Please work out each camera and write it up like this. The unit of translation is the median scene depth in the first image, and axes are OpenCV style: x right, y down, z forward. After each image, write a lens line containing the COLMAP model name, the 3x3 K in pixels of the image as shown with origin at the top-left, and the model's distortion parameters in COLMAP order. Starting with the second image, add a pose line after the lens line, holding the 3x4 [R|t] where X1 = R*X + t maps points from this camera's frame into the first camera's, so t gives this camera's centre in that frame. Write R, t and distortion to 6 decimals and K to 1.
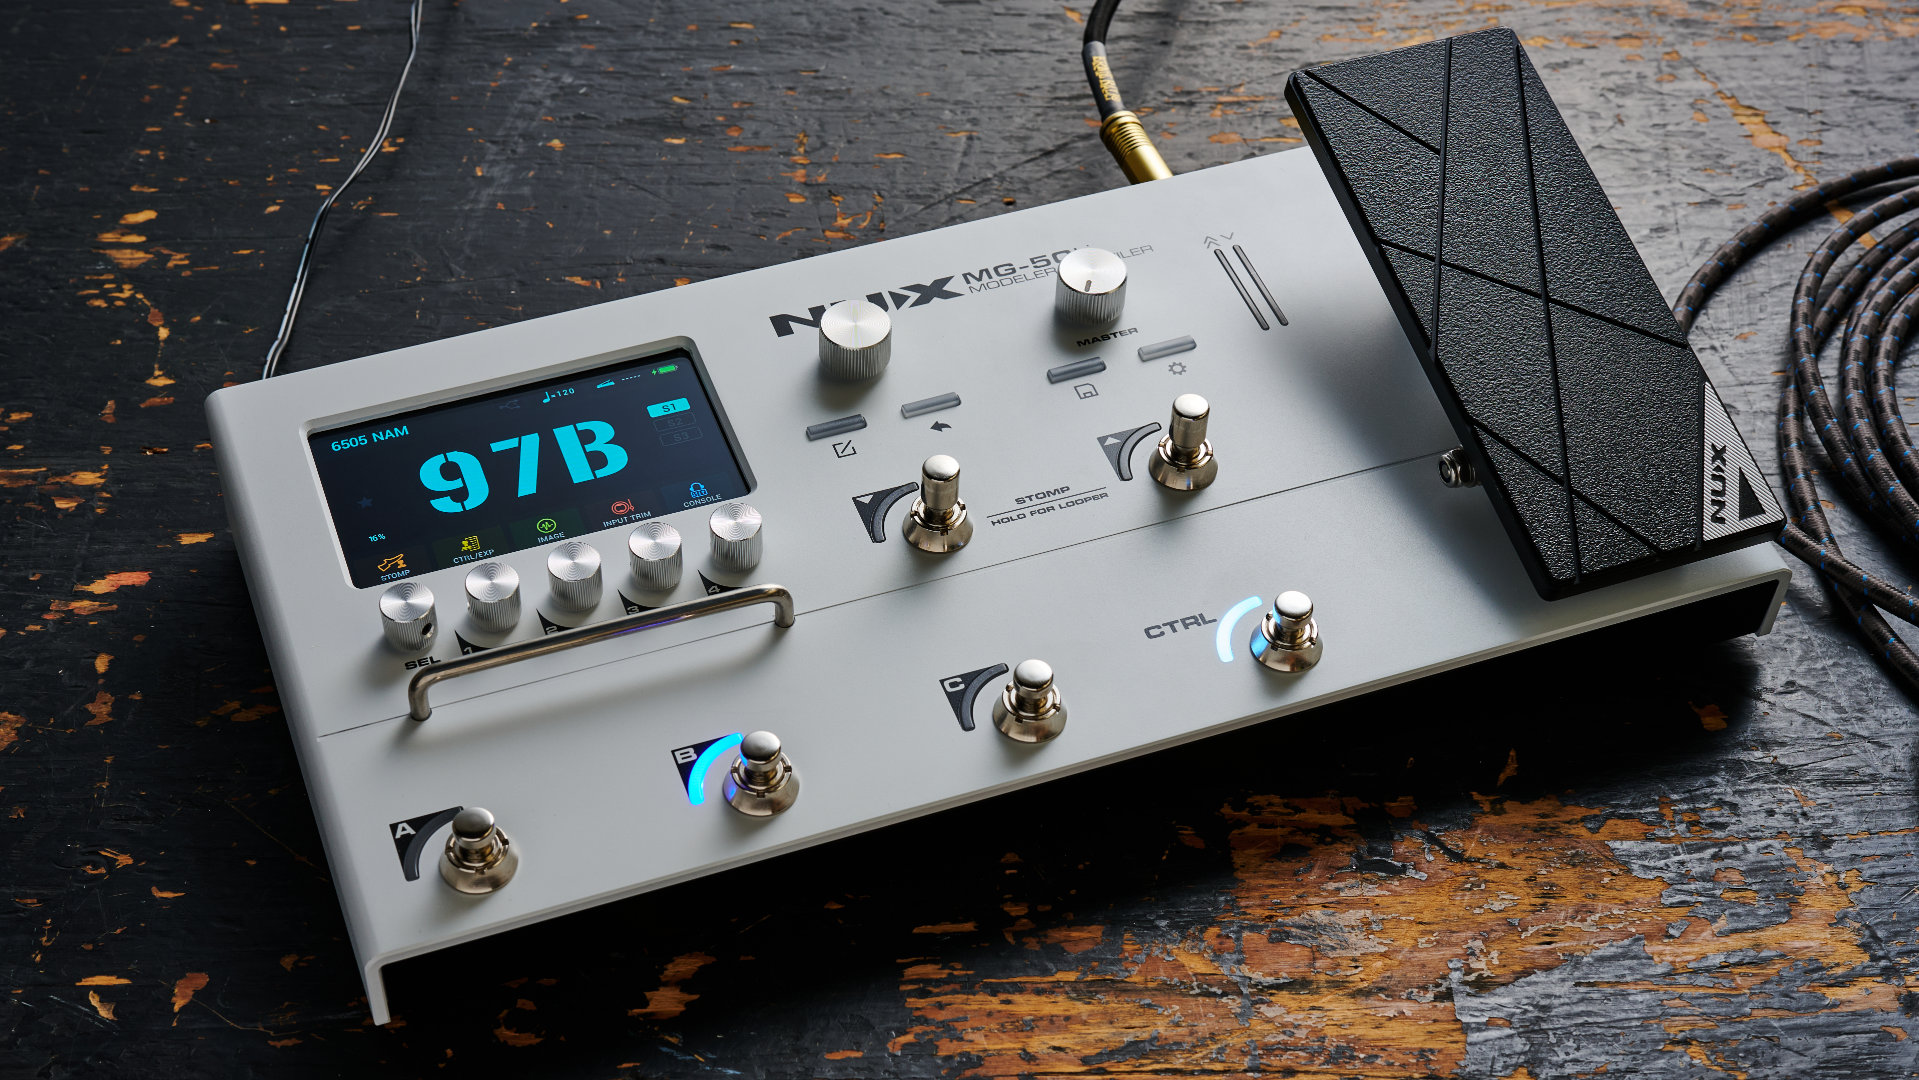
lens RADIAL K [[2965.6, 0, 958.5], [0, 2965.6, 637.7], [0, 0, 1]] dist [-0.019050, -0.070576]
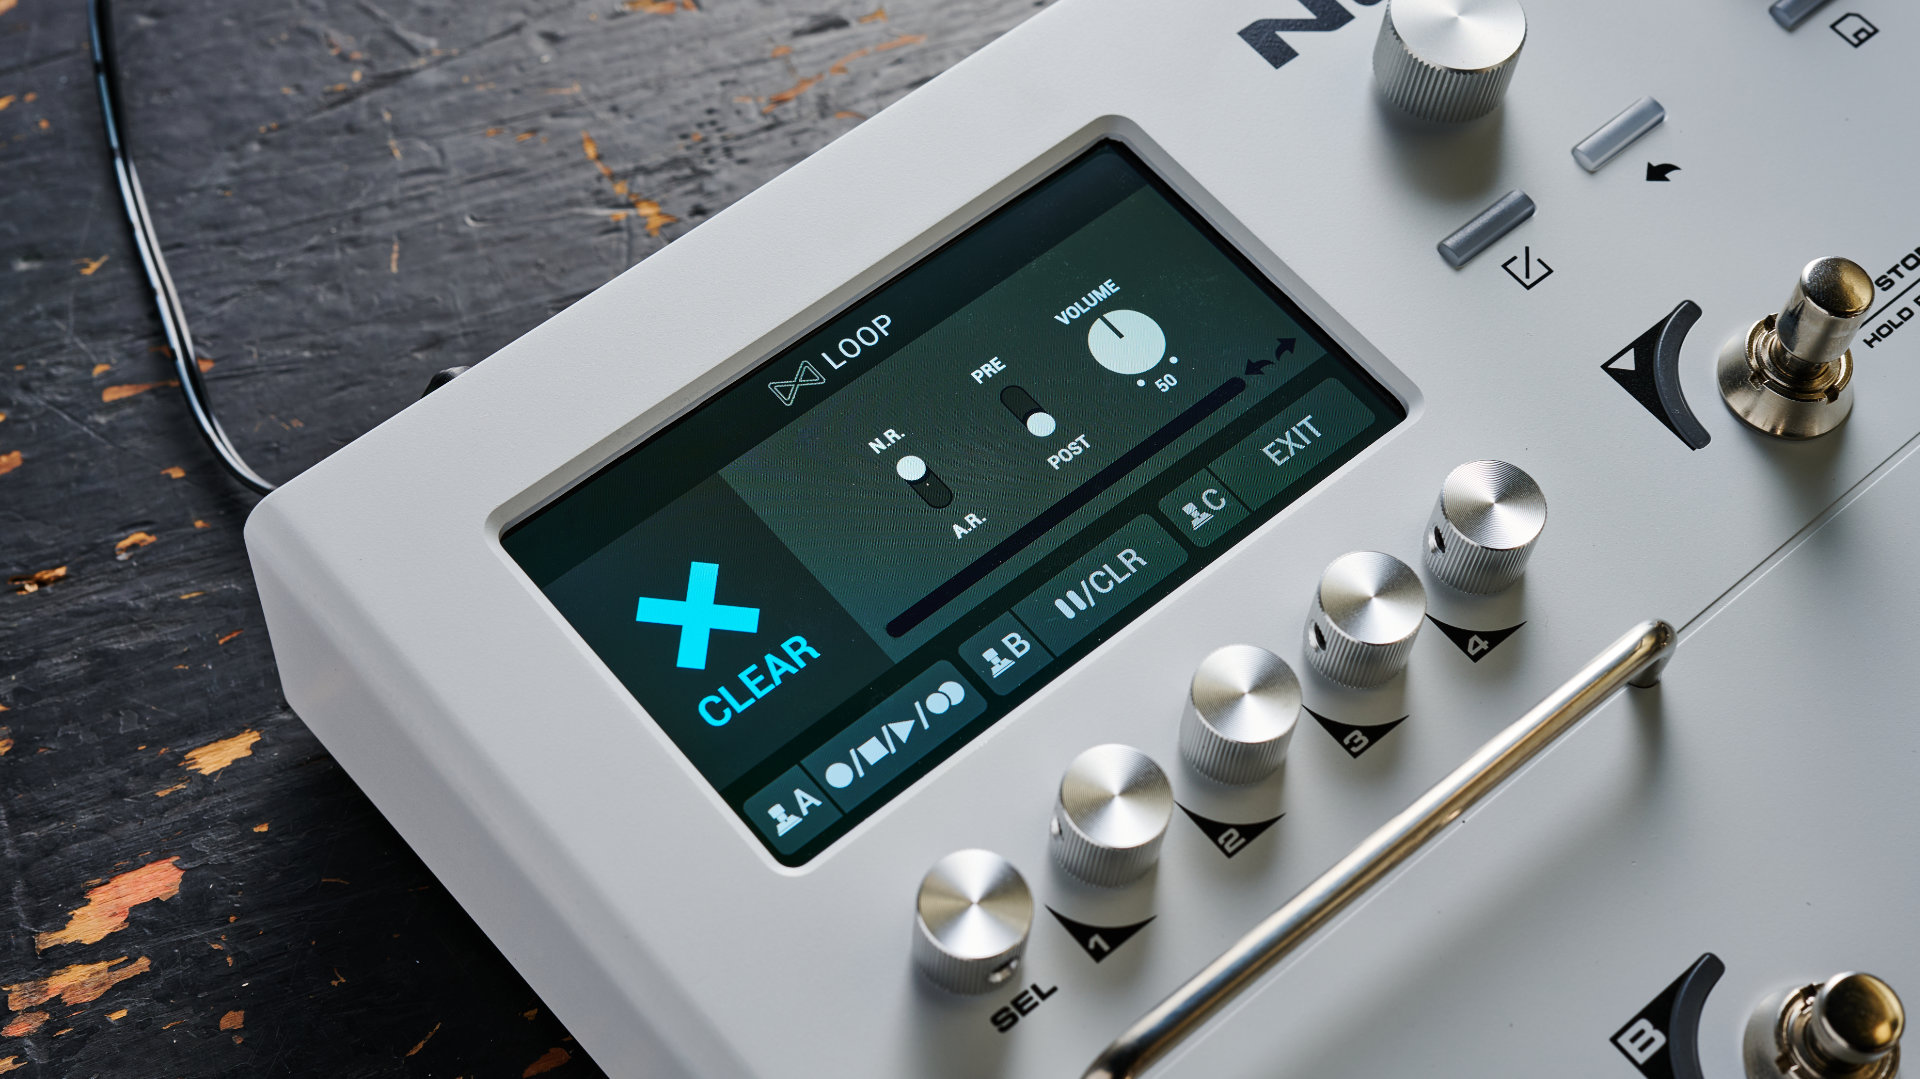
lens RADIAL K [[2991.8, 0, 986.7], [0, 2991.8, 479.6], [0, 0, 1]] dist [-0.019984, 0.030665]
pose [[0.936440, -0.280205, 0.211103, -0.245478], [0.239901, 0.950505, 0.197452, -0.153588], [-0.255982, -0.134258, 0.957313, 0.527342]]
